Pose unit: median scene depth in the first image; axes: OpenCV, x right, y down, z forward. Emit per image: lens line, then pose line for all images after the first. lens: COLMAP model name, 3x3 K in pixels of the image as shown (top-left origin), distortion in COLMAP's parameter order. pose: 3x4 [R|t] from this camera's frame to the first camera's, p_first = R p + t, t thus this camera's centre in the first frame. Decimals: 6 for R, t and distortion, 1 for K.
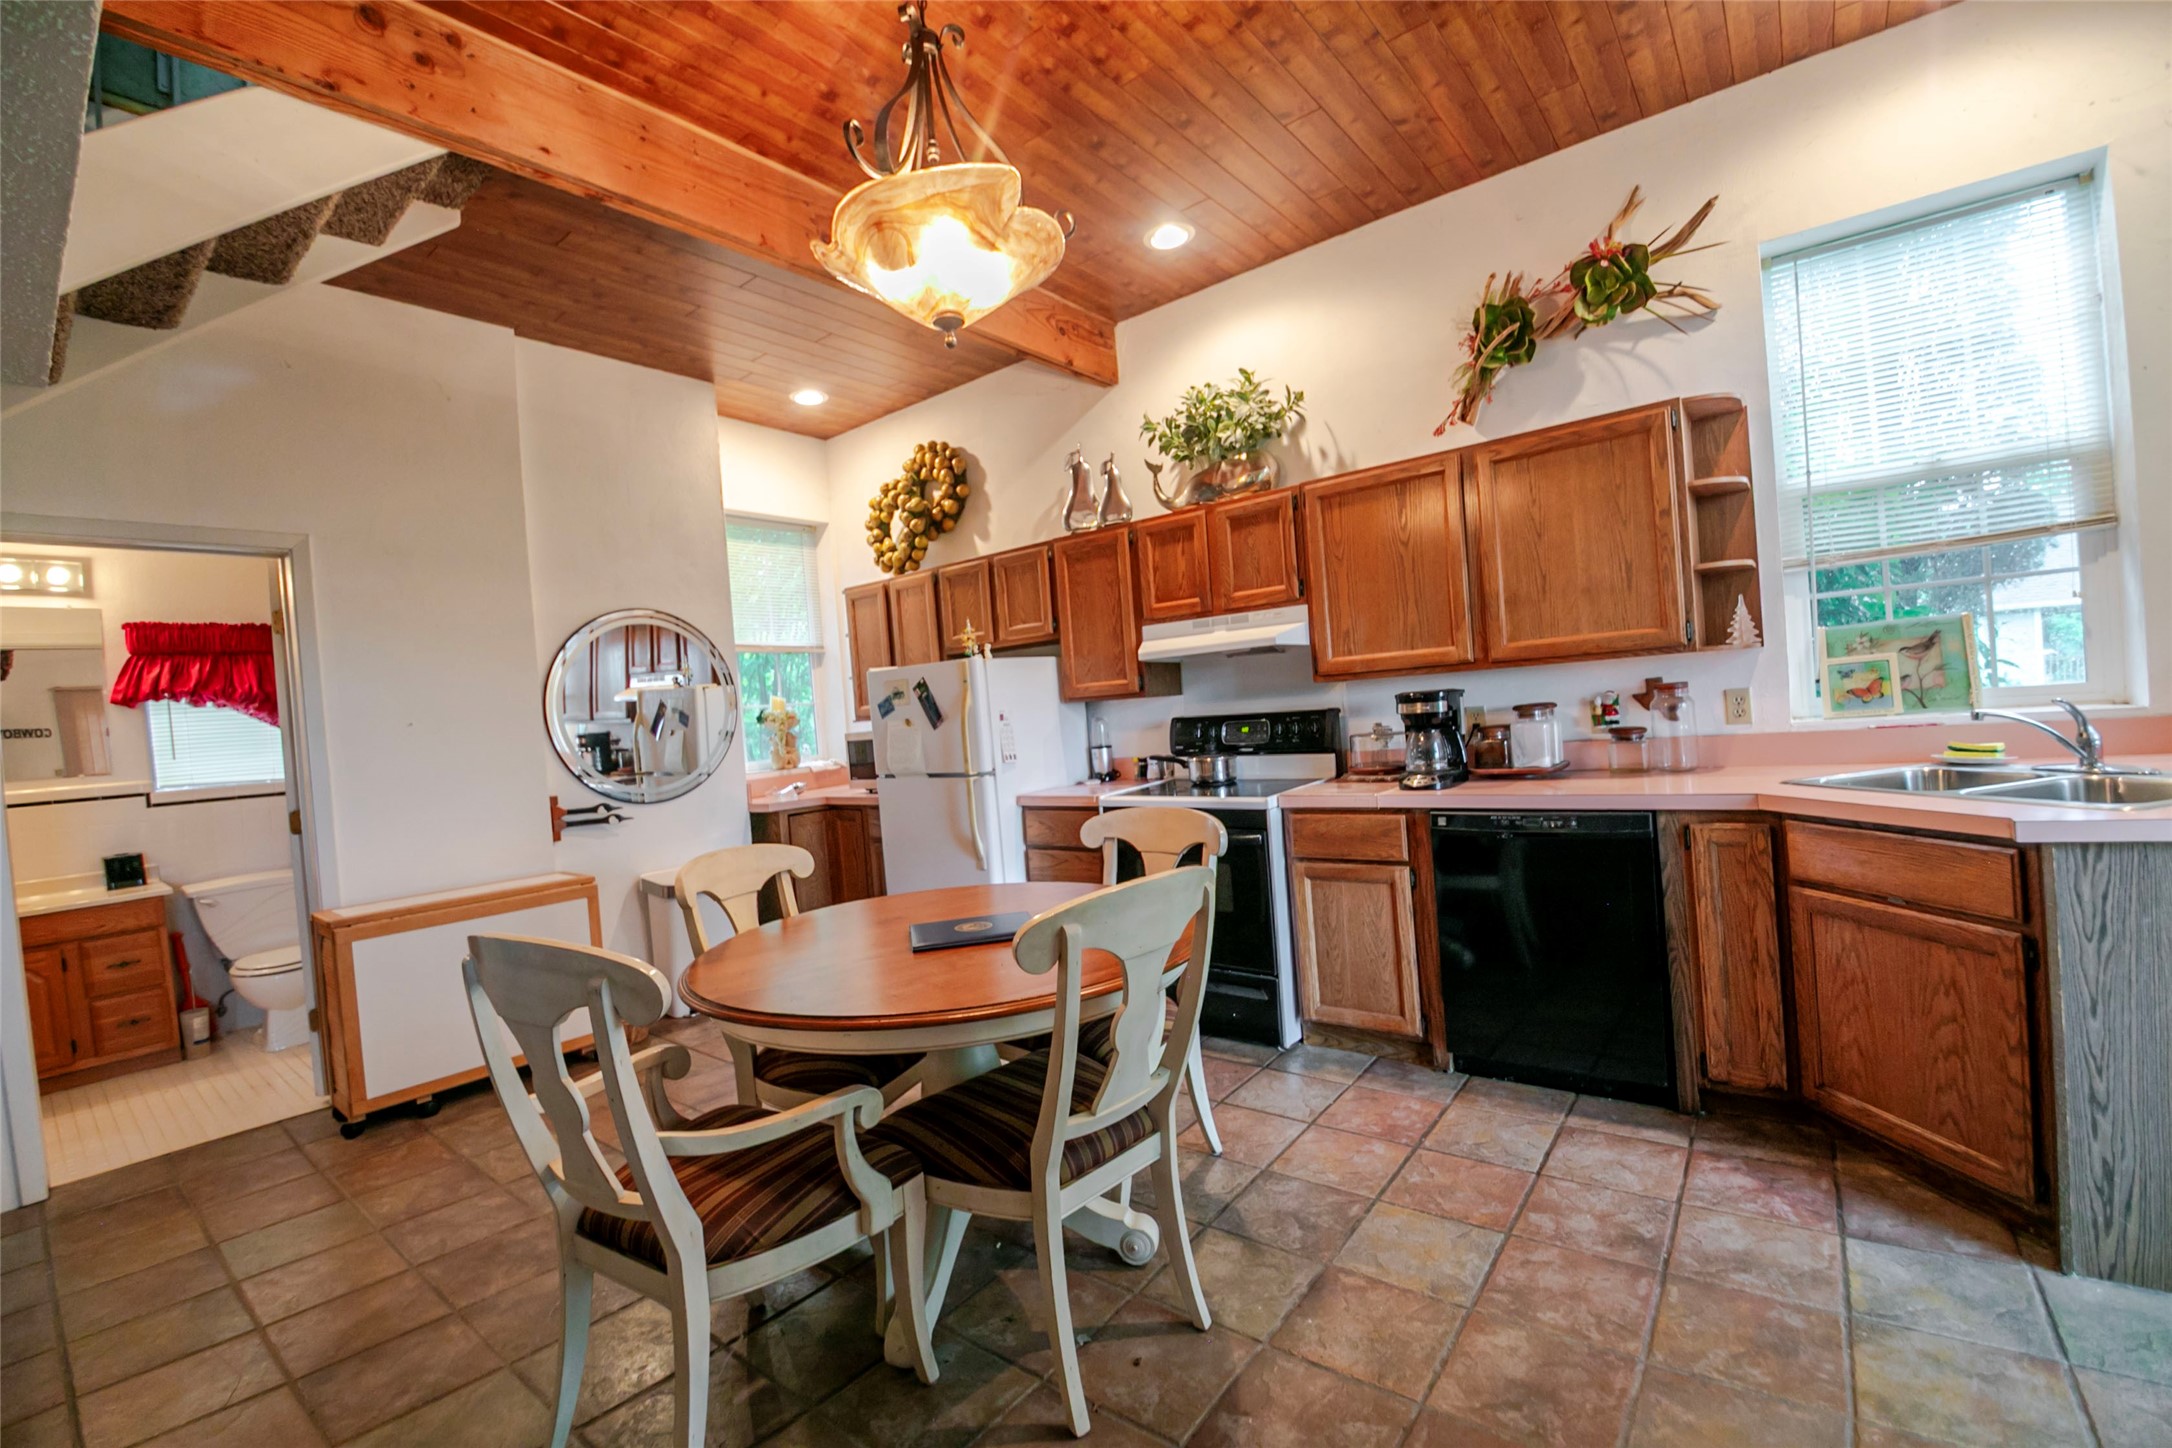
lens RADIAL K [[906.4, 0, 1074.0], [0, 906.4, 732.8], [0, 0, 1]] dist [-0.017373, -0.006344]
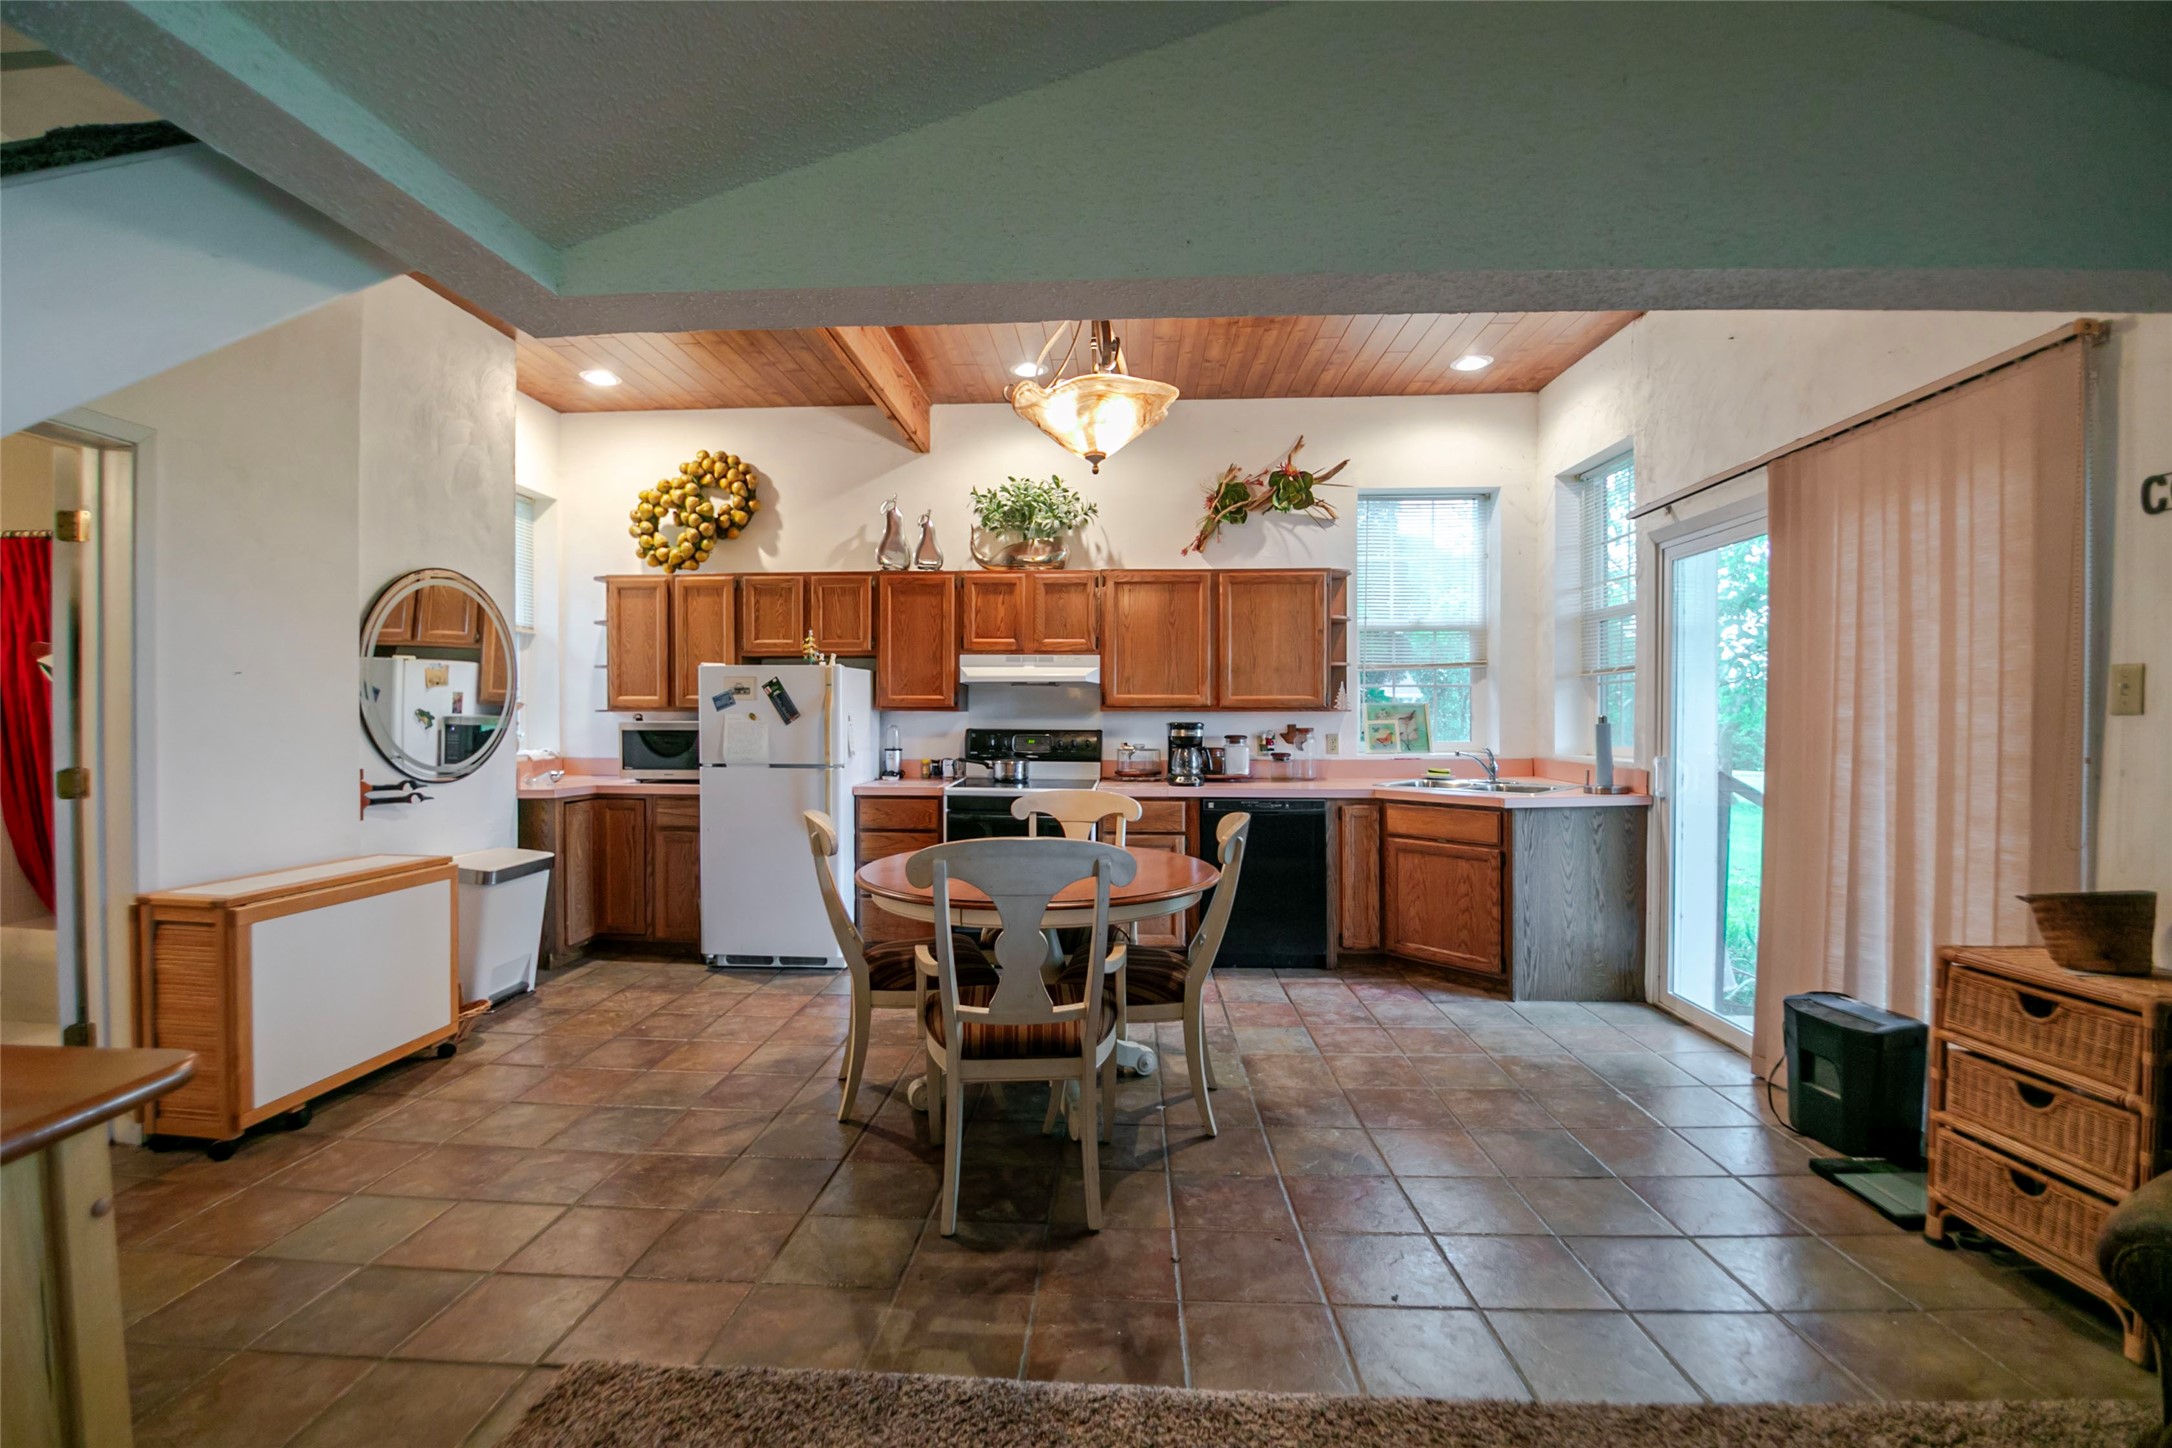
lens RADIAL K [[906.4, 0, 1064.8], [0, 906.4, 732.1], [0, 0, 1]] dist [-0.017373, -0.006344]
pose [[0.817353, 0.067120, 0.572213, -0.664938], [-0.049919, 0.997706, -0.045725, 0.051273], [-0.573970, 0.008809, 0.818829, -0.142613]]
